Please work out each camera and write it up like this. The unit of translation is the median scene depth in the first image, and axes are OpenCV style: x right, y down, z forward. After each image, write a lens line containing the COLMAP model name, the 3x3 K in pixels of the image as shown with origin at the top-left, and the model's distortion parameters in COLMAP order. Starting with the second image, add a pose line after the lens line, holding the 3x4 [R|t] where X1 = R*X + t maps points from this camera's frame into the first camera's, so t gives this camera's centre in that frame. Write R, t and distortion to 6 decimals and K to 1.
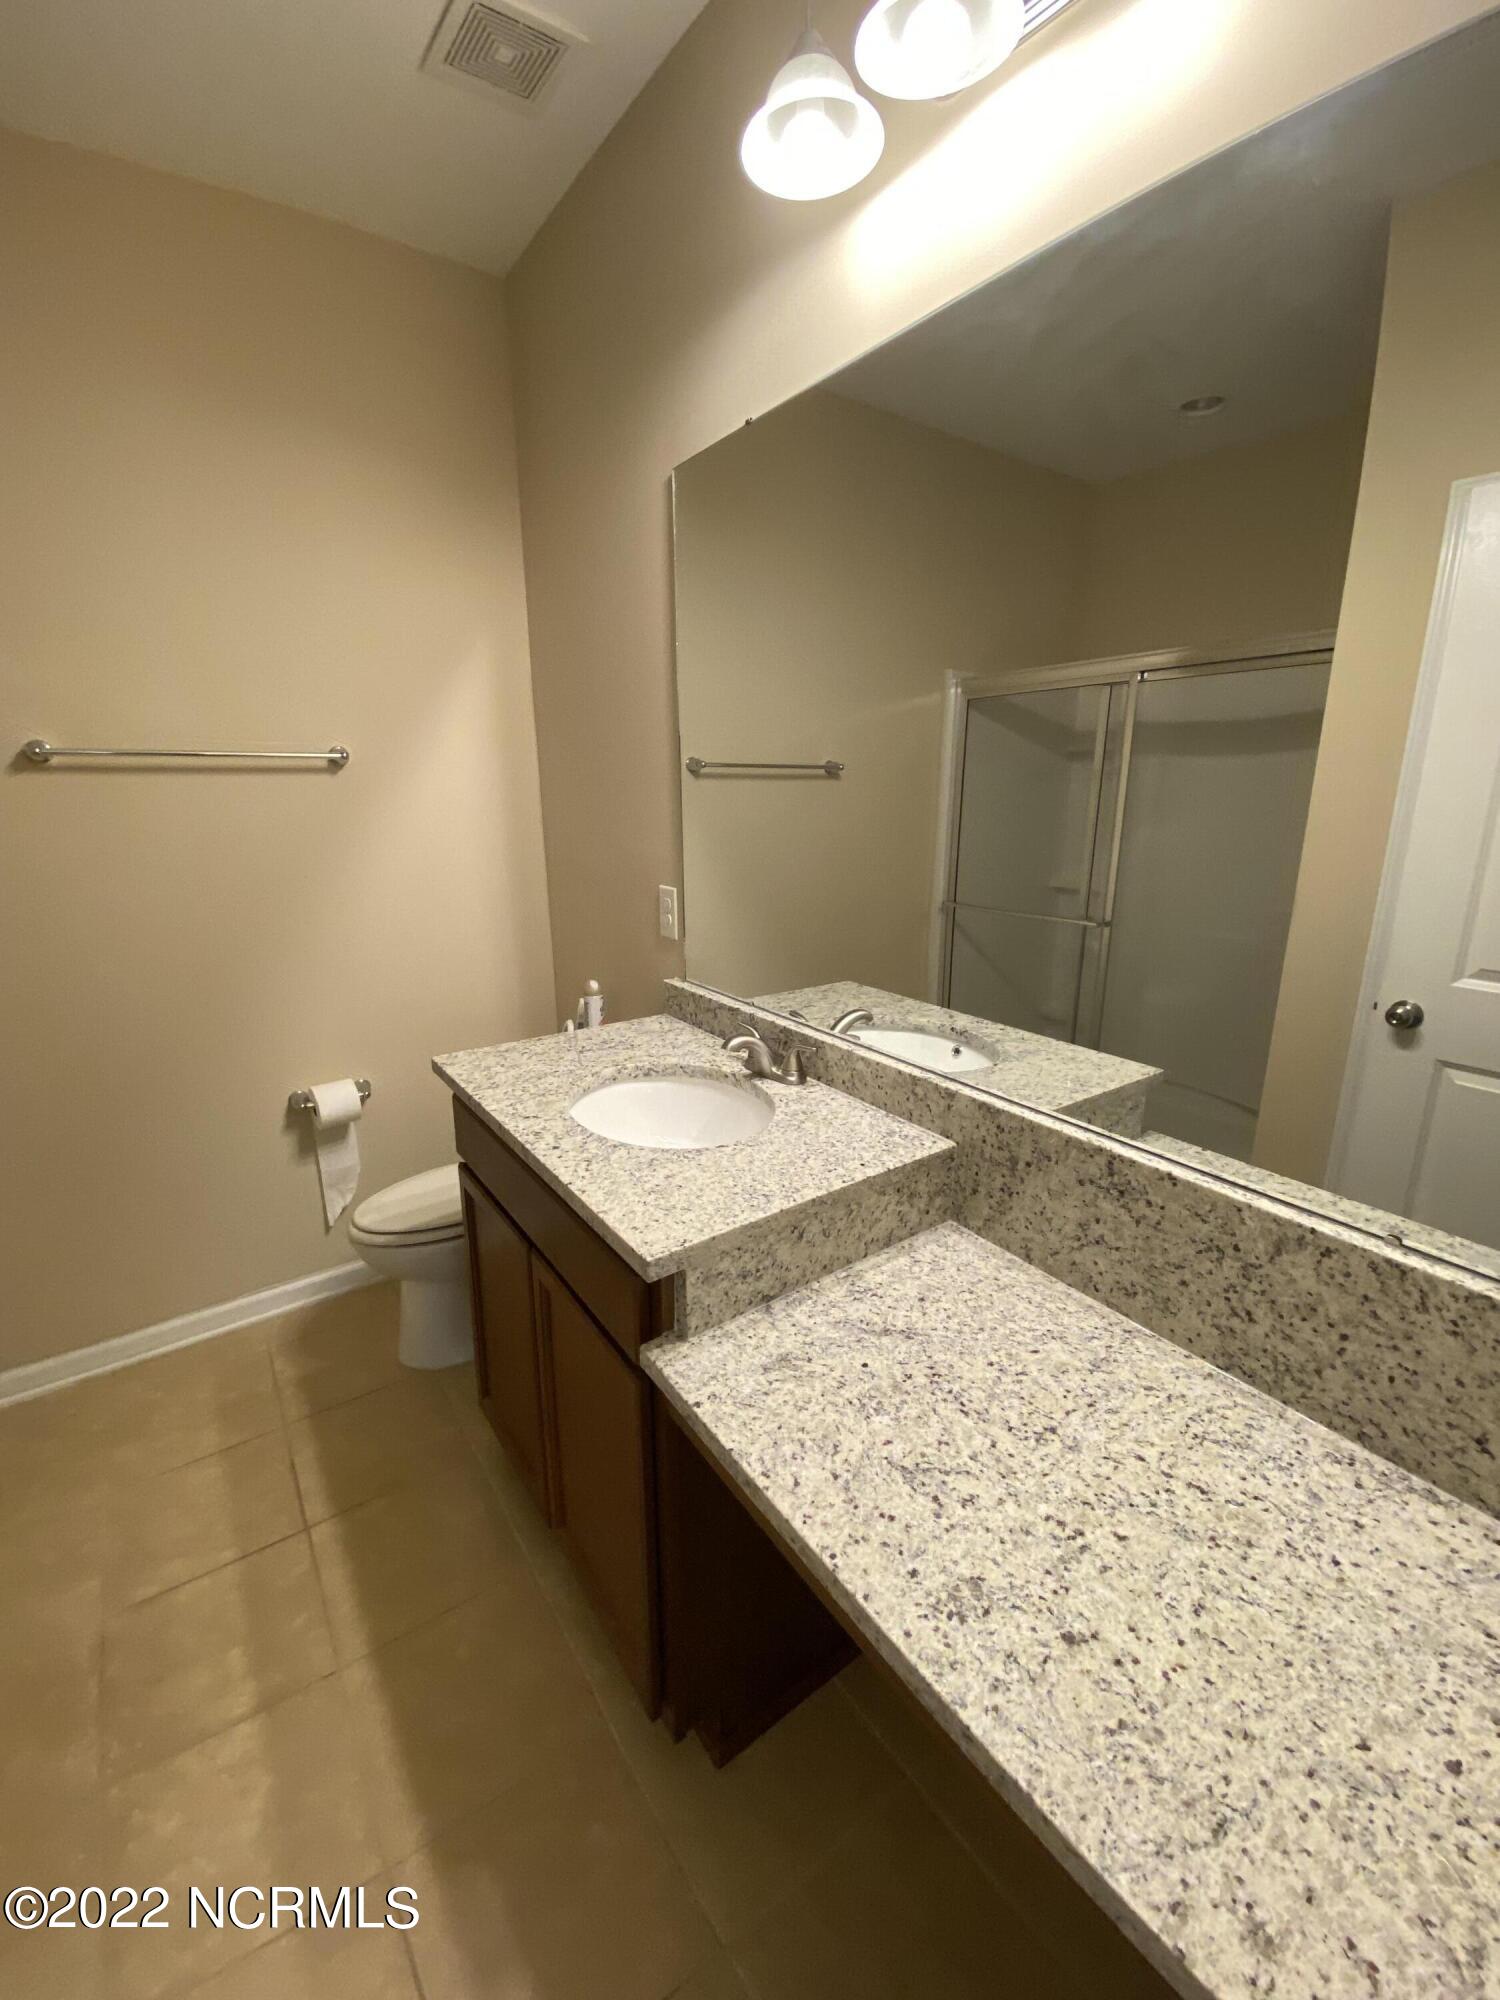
lens RADIAL K [[812.2, 0, 750.0], [0, 812.2, 1000.0], [0, 0, 1]] dist [0.016625, -0.018401]
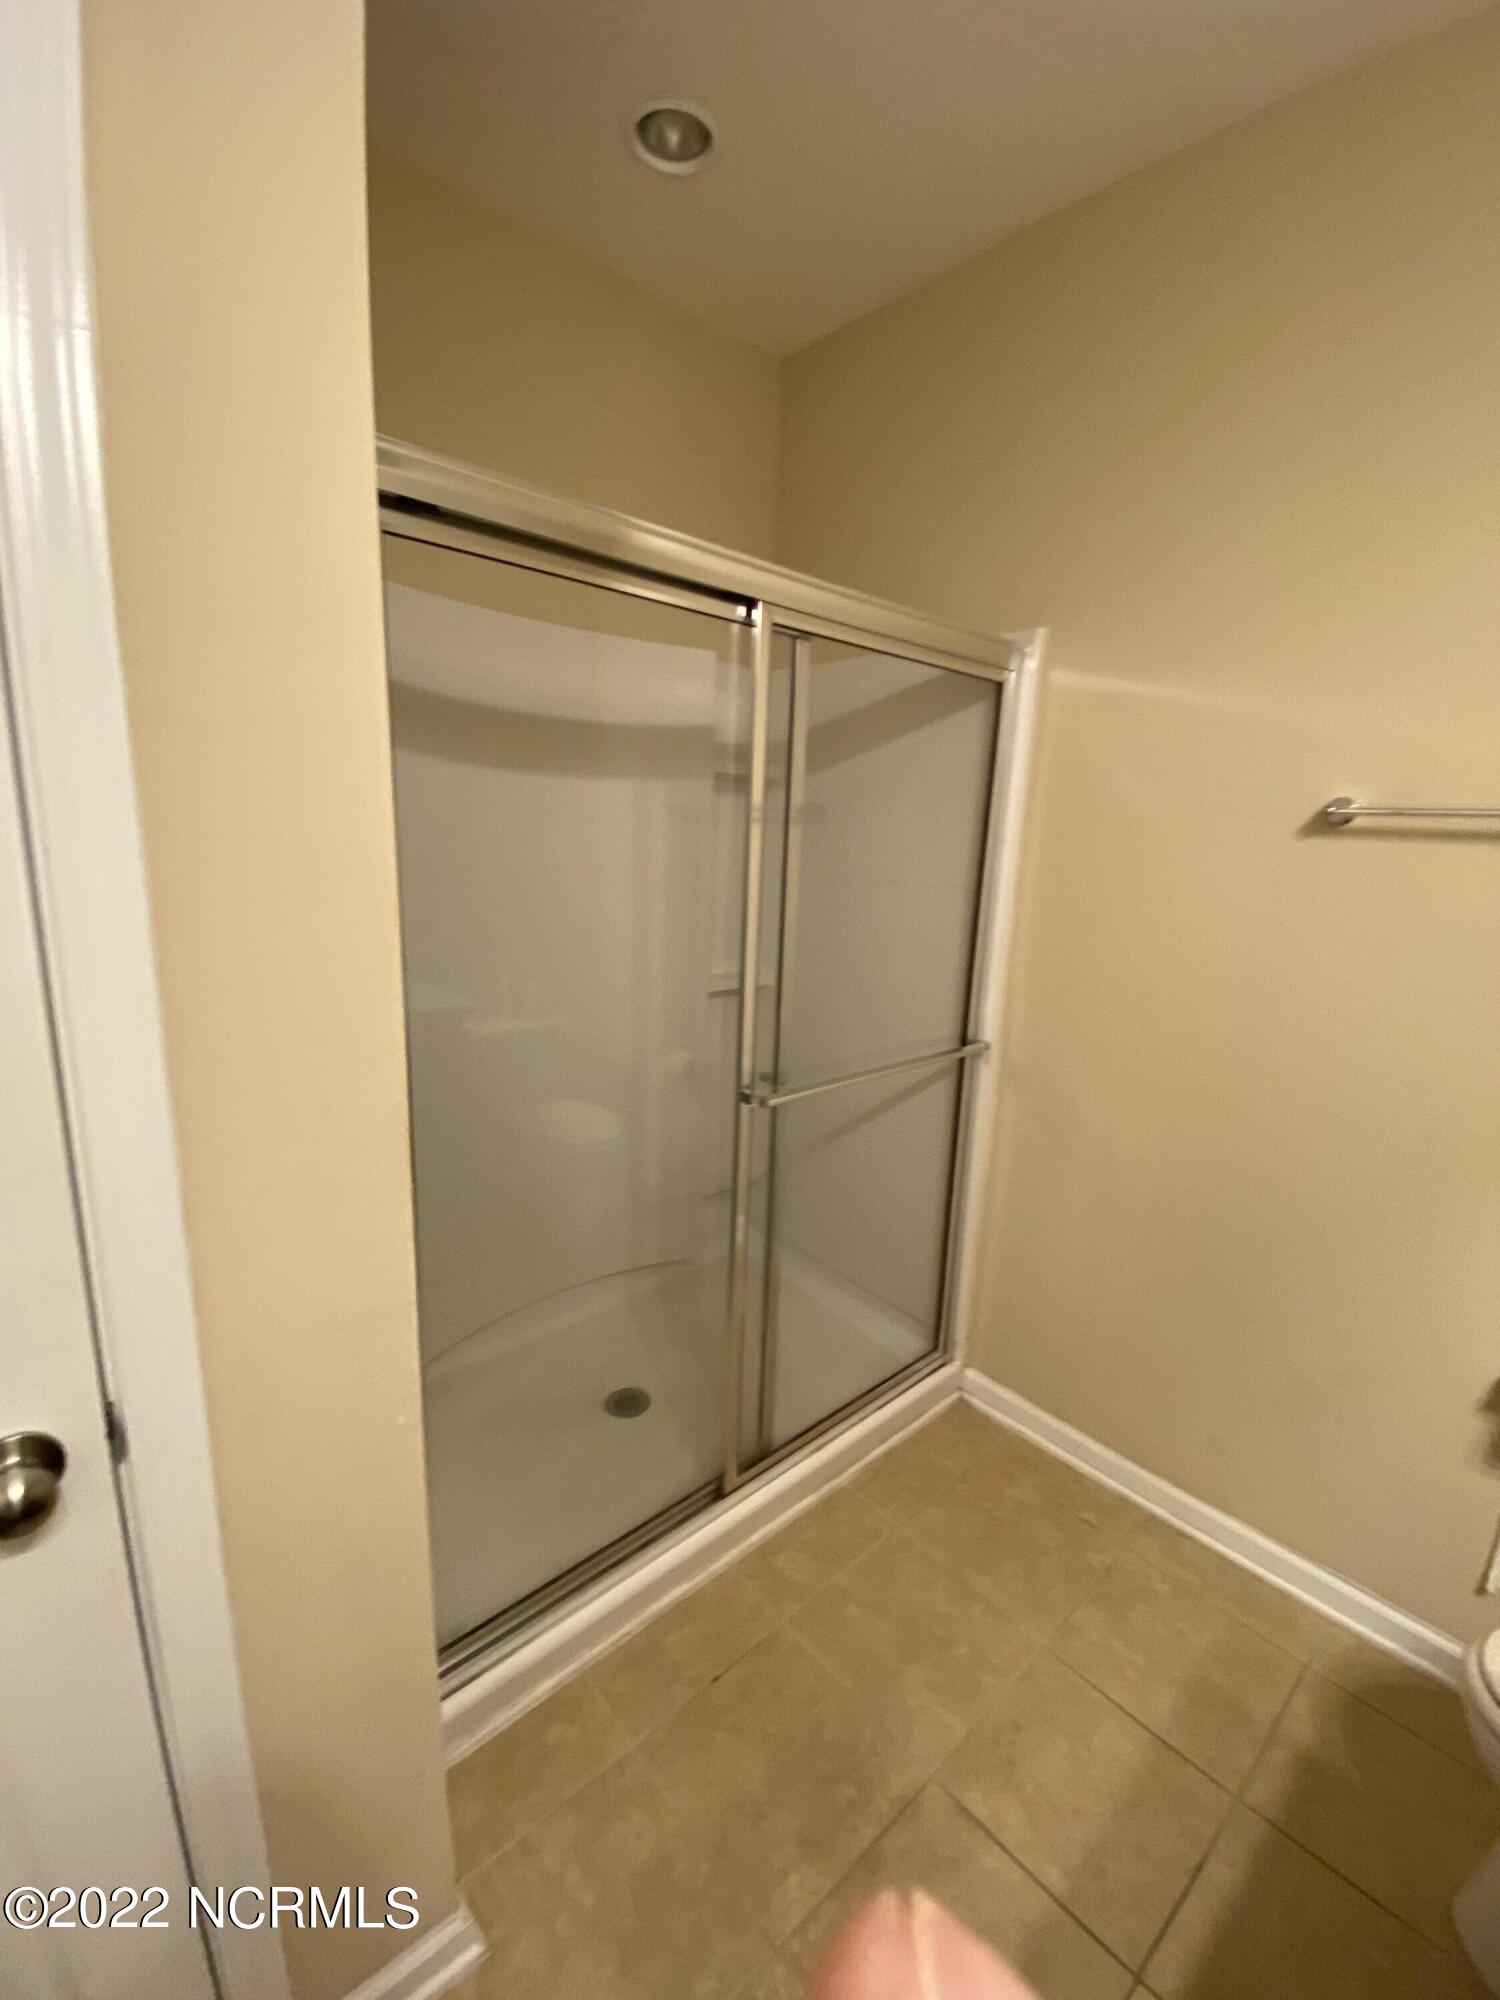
lens RADIAL K [[812.2, 0, 750.0], [0, 812.2, 1000.0], [0, 0, 1]] dist [0.016625, -0.018401]
pose [[0.100909, 0.211323, -0.972194, -0.107517], [-0.293710, 0.939956, 0.173830, -0.091359], [0.950554, 0.268002, 0.156917, 0.339291]]
